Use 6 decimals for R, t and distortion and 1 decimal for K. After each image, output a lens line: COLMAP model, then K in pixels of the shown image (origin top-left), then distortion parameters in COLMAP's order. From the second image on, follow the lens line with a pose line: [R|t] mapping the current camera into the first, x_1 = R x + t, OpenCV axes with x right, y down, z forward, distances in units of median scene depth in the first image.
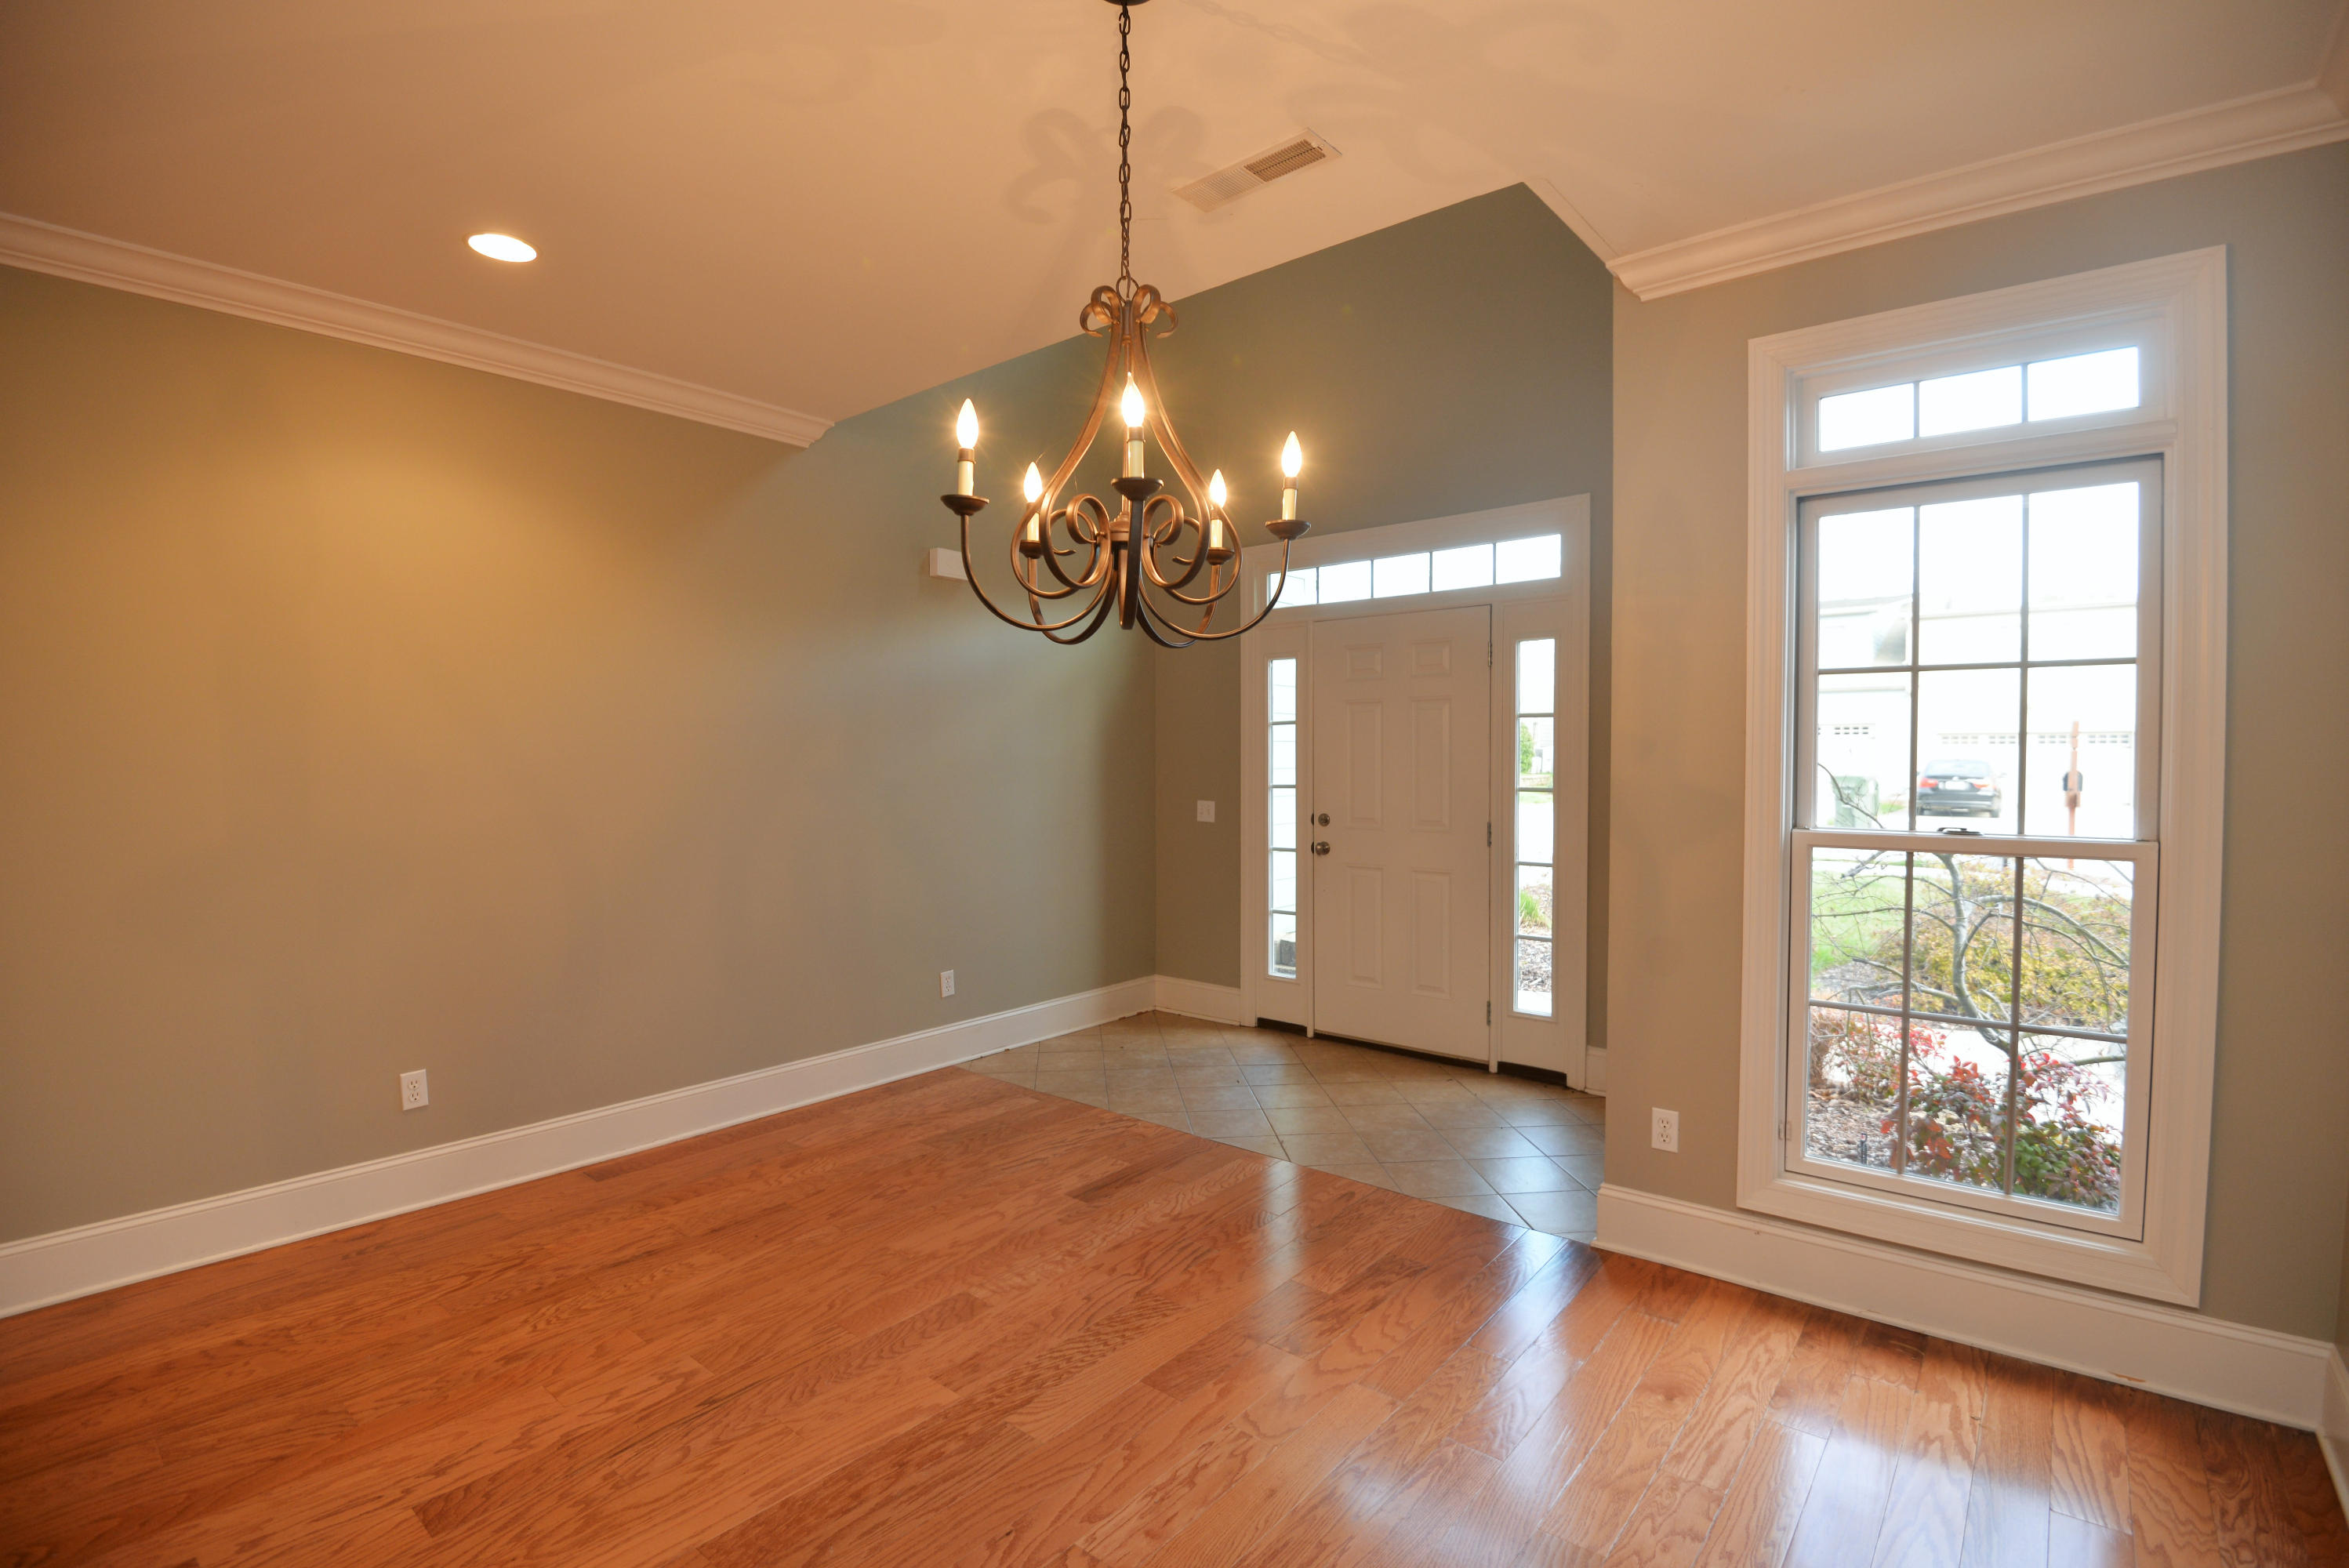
lens RADIAL K [[1082.5, 0, 1176.2], [0, 1082.5, 782.5], [0, 0, 1]] dist [0.002047, -0.027224]
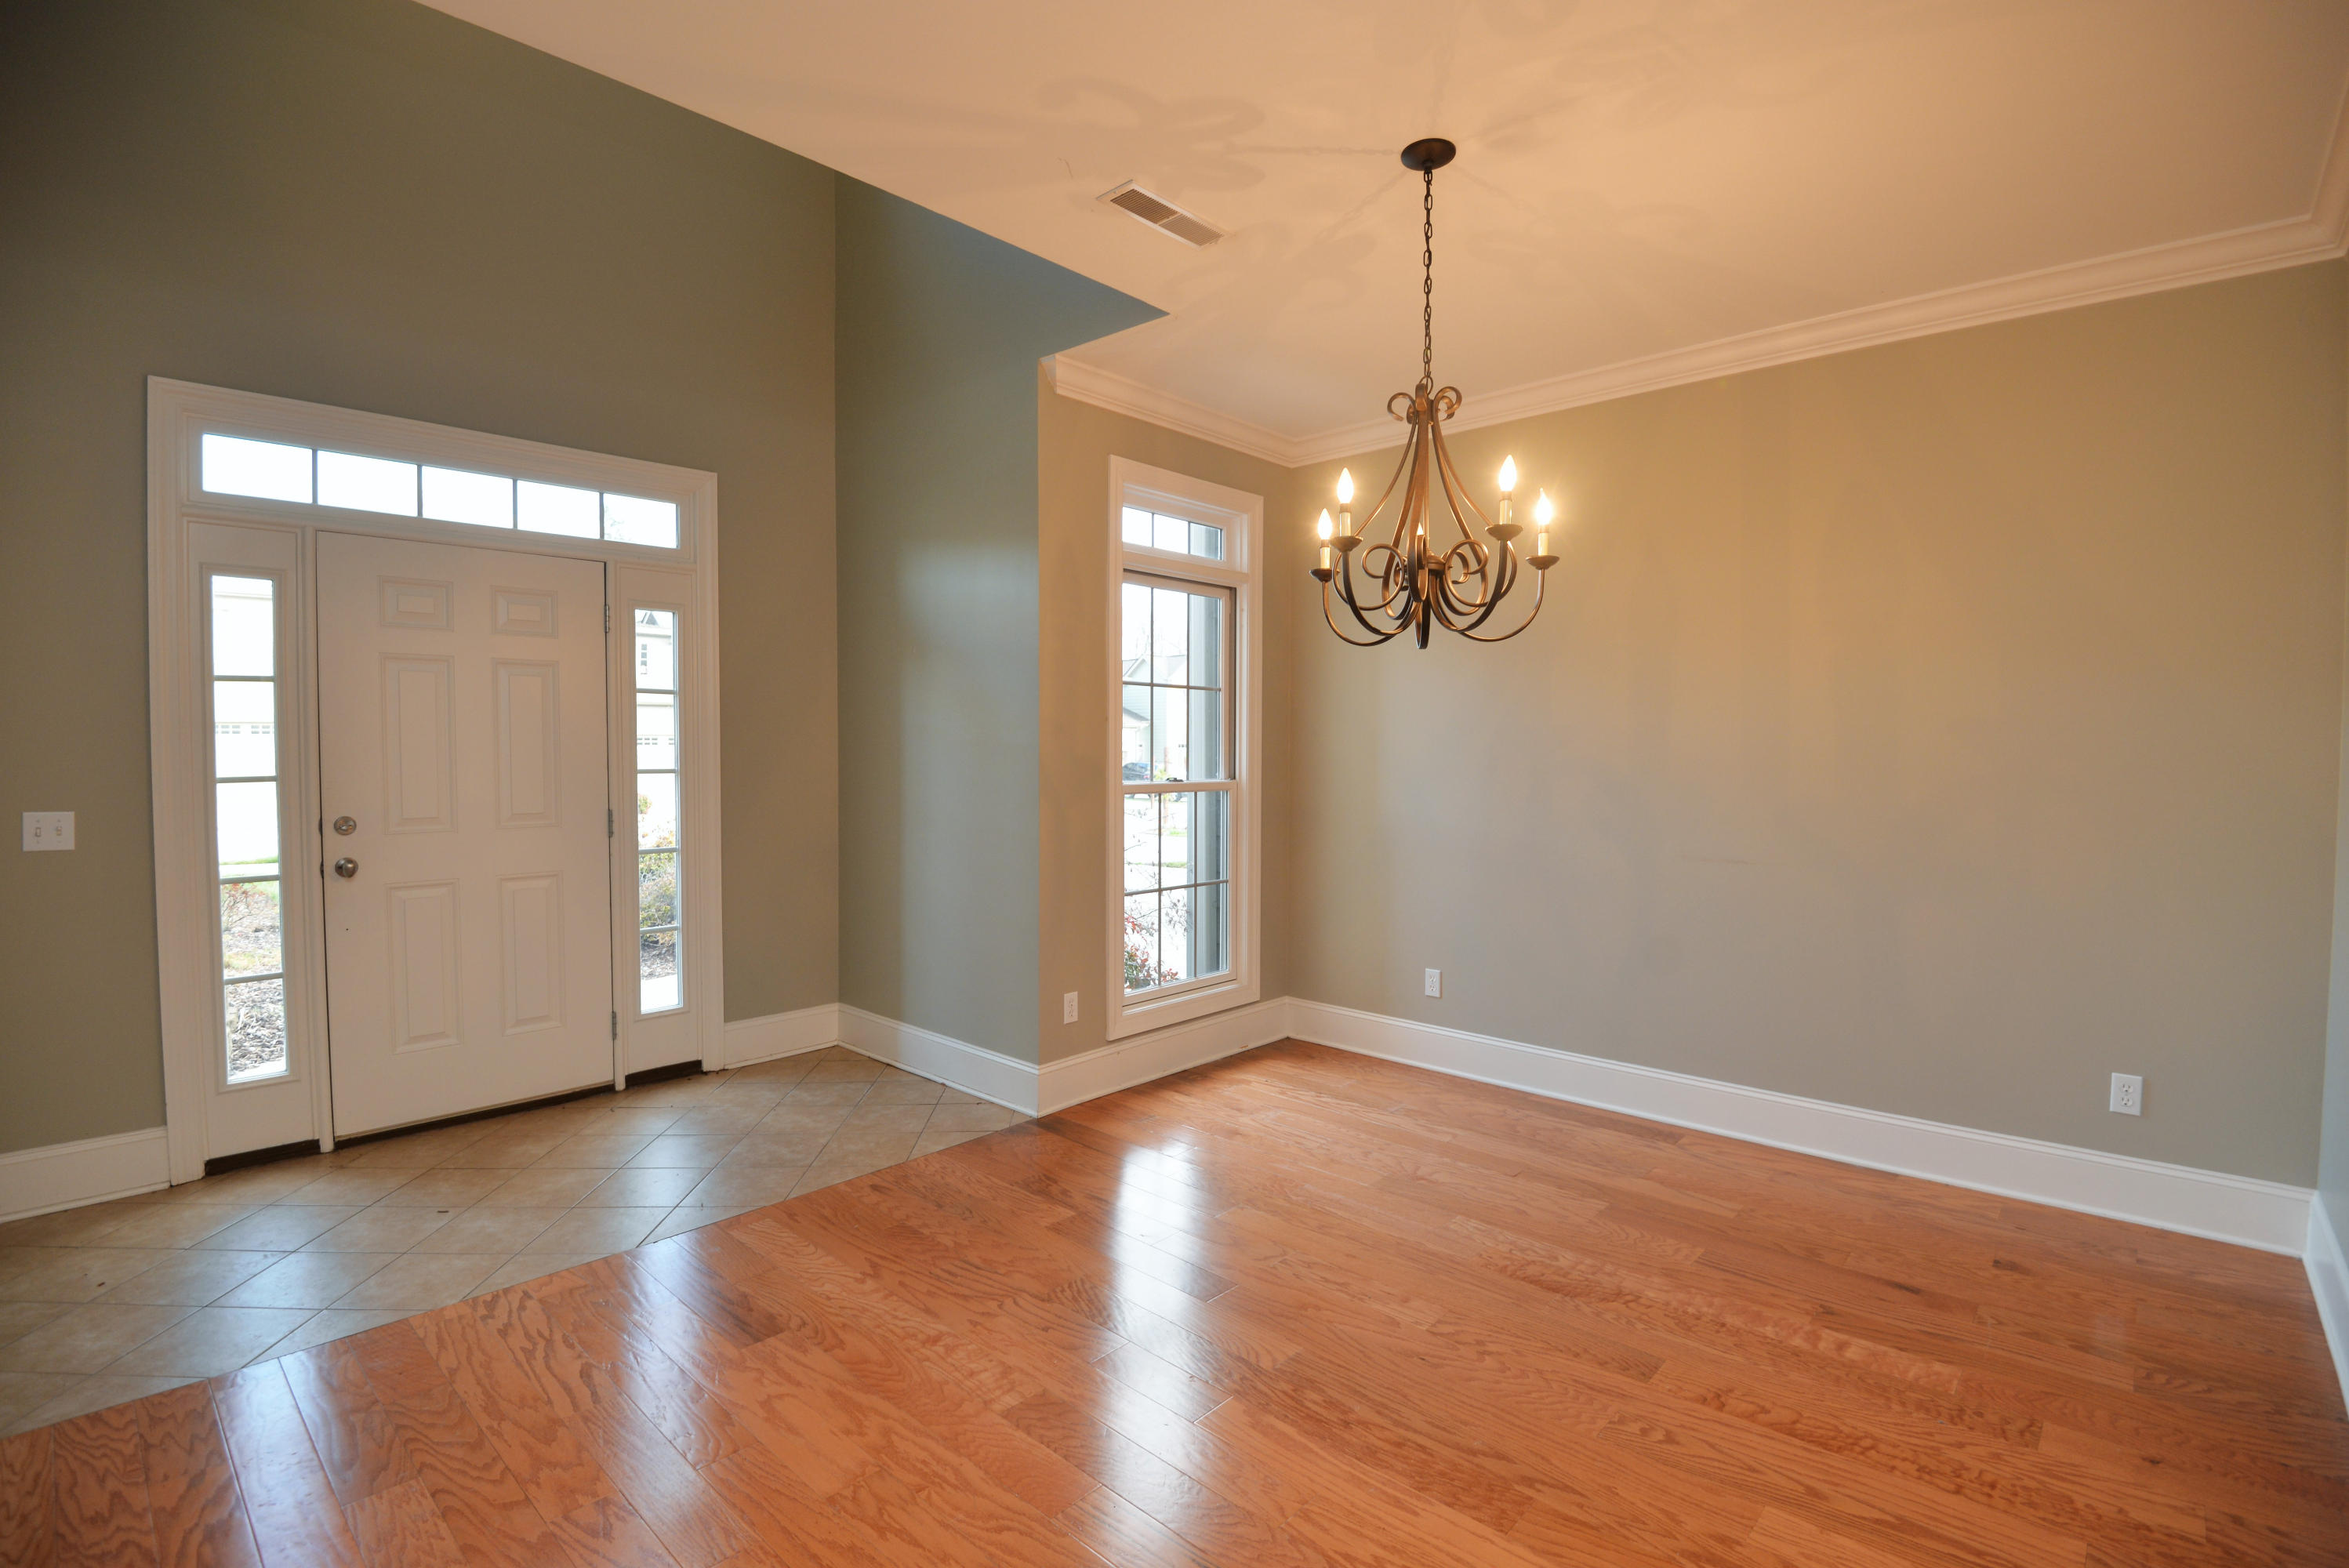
lens RADIAL K [[1082.5, 0, 1176.2], [0, 1082.5, 782.5], [0, 0, 1]] dist [0.002047, -0.027224]
pose [[0.055610, -0.028680, 0.998041, -0.671509], [0.023035, 0.999358, 0.027435, 0.001128], [-0.998187, 0.021464, 0.056235, 0.582746]]
